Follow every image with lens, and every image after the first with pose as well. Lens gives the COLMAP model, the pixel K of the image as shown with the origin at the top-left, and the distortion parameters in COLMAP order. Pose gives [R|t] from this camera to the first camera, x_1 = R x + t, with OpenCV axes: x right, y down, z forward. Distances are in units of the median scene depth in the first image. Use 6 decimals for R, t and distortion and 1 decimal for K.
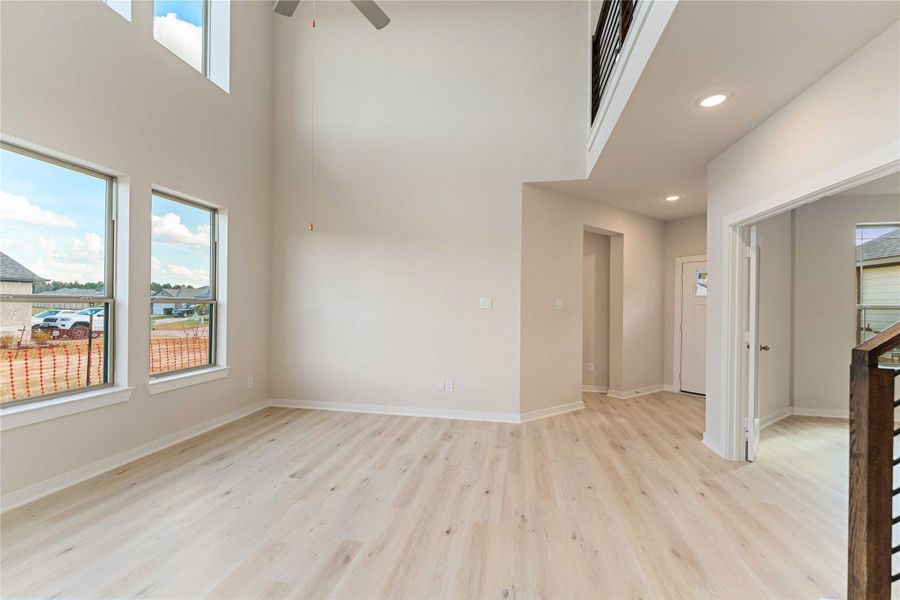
lens RADIAL K [[366.2, 0, 444.9], [0, 366.2, 306.2], [0, 0, 1]] dist [-0.001101, -0.000830]
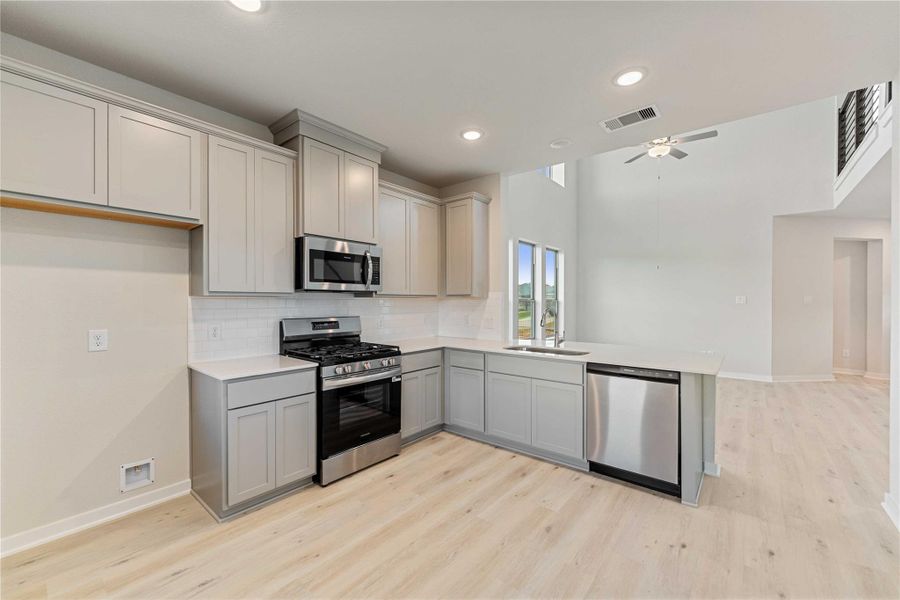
lens RADIAL K [[366.2, 0, 441.0], [0, 366.2, 303.7], [0, 0, 1]] dist [-0.001101, -0.000830]
pose [[0.880102, -0.004049, -0.474768, -0.280357], [0.003704, 0.999992, -0.001661, 0.004320], [0.474771, -0.000297, 0.880109, -0.968153]]
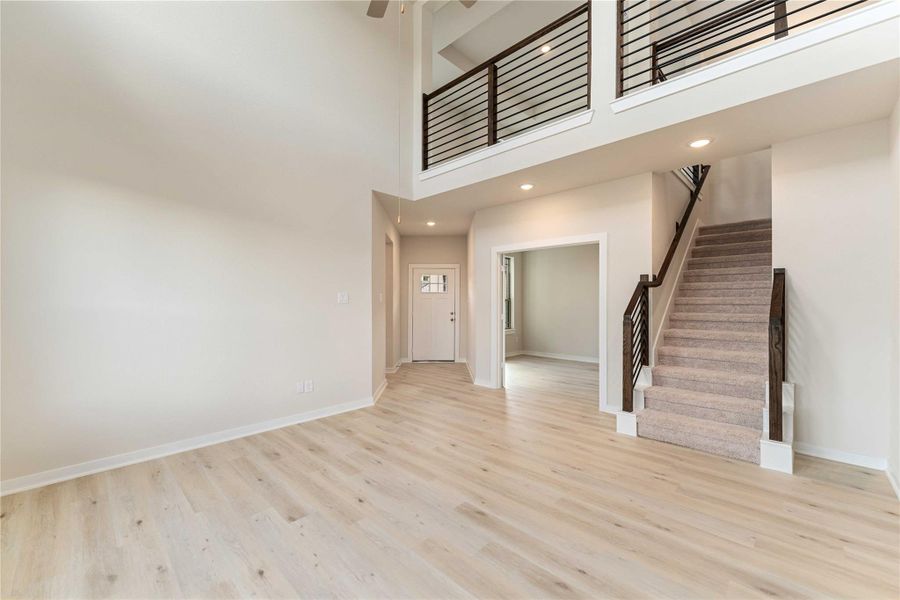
lens RADIAL K [[366.2, 0, 445.8], [0, 366.2, 299.6], [0, 0, 1]] dist [-0.001101, -0.000830]
pose [[0.542147, -0.005519, 0.840265, -0.668726], [0.006585, 0.999976, 0.002319, -0.003741], [-0.840258, 0.004276, 0.542170, 0.224177]]
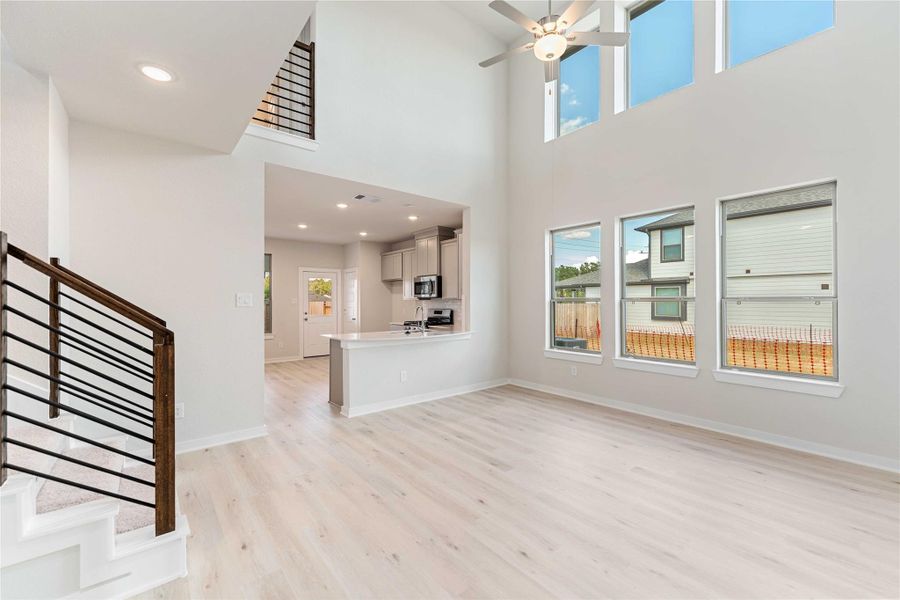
lens RADIAL K [[366.2, 0, 449.7], [0, 366.2, 301.3], [0, 0, 1]] dist [-0.001101, -0.000830]
pose [[-0.628684, -0.006906, -0.777630, 0.540252], [-0.005957, 0.999974, -0.004064, 0.001413], [0.777638, 0.002077, -0.628709, 0.924813]]
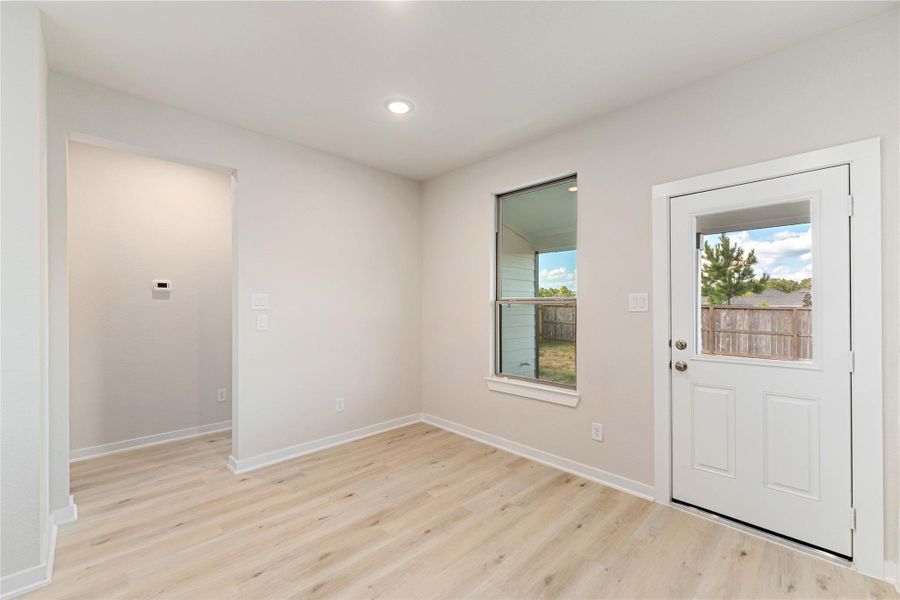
lens RADIAL K [[366.2, 0, 440.8], [0, 366.2, 308.0], [0, 0, 1]] dist [-0.001101, -0.000830]
pose [[-0.821608, -0.016047, 0.569828, -0.679247], [-0.007165, 0.999815, 0.017826, -0.001181], [-0.570009, 0.010563, -0.821571, -0.431200]]
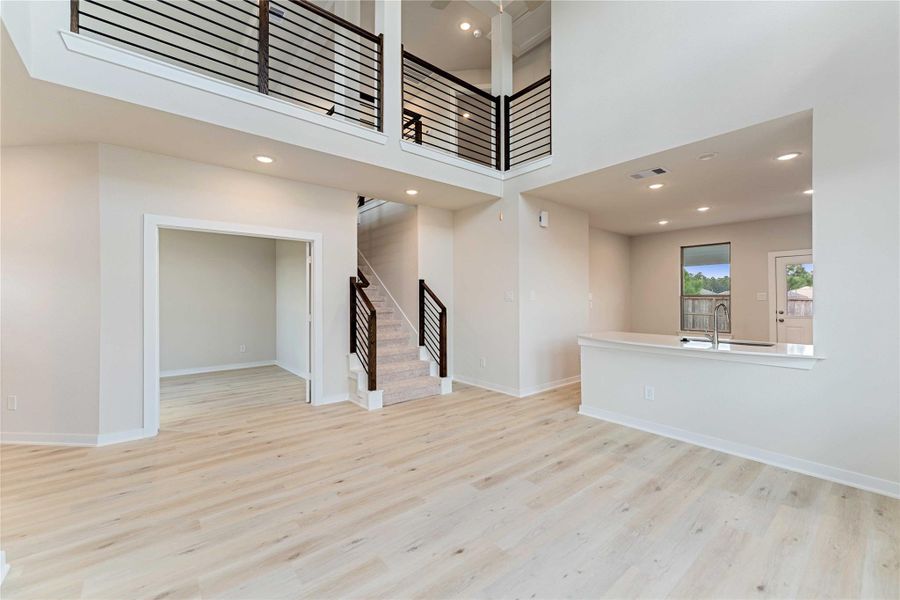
lens RADIAL K [[366.2, 0, 450.7], [0, 366.2, 295.6], [0, 0, 1]] dist [-0.001101, -0.000830]
pose [[-0.782401, -0.000549, 0.622774, -0.517889], [-0.001132, 0.999999, -0.000541, -0.004315], [-0.622774, -0.001128, -0.782401, 1.099948]]
